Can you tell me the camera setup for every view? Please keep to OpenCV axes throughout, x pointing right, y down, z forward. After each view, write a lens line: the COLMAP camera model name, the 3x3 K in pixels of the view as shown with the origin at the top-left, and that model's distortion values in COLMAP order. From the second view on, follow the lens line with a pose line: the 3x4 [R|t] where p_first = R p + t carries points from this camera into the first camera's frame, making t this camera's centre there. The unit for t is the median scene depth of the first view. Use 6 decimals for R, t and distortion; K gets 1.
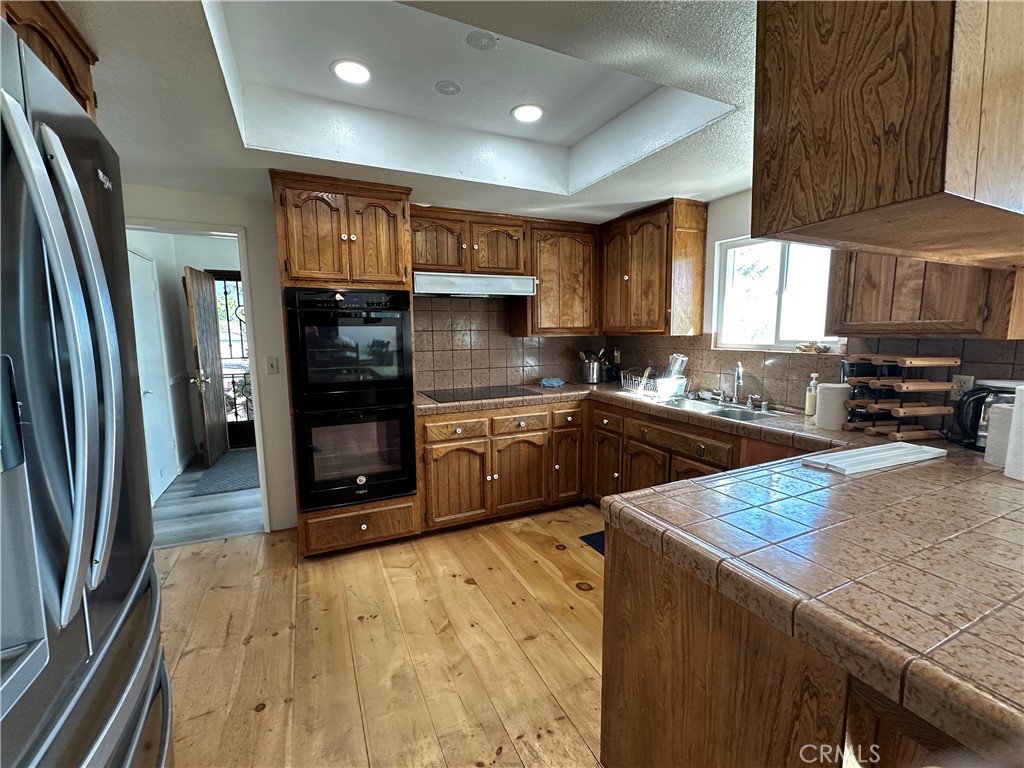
lens RADIAL K [[440.1, 0, 511.2], [0, 440.1, 385.0], [0, 0, 1]] dist [0.001209, 0.000015]
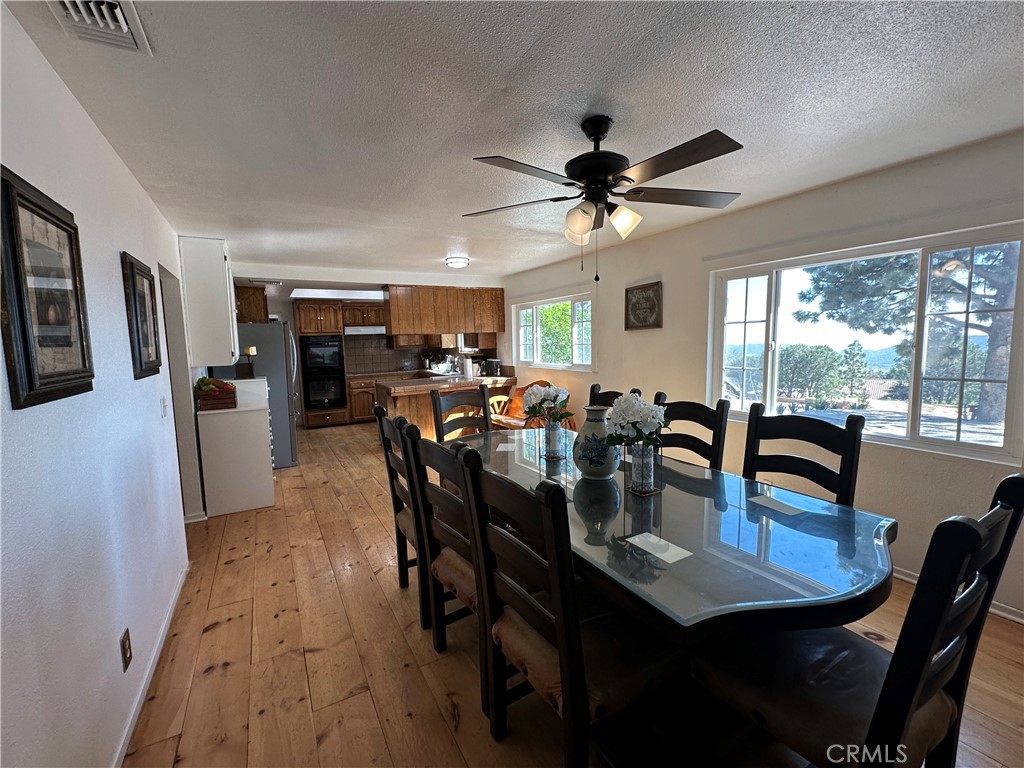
lens RADIAL K [[440.1, 0, 512.0], [0, 440.1, 384.6], [0, 0, 1]] dist [0.001209, 0.000015]
pose [[0.997067, -0.030015, 0.070407, 0.620835], [0.031165, 0.999397, -0.015297, 0.176700], [-0.069905, 0.017446, 0.997401, -1.817276]]
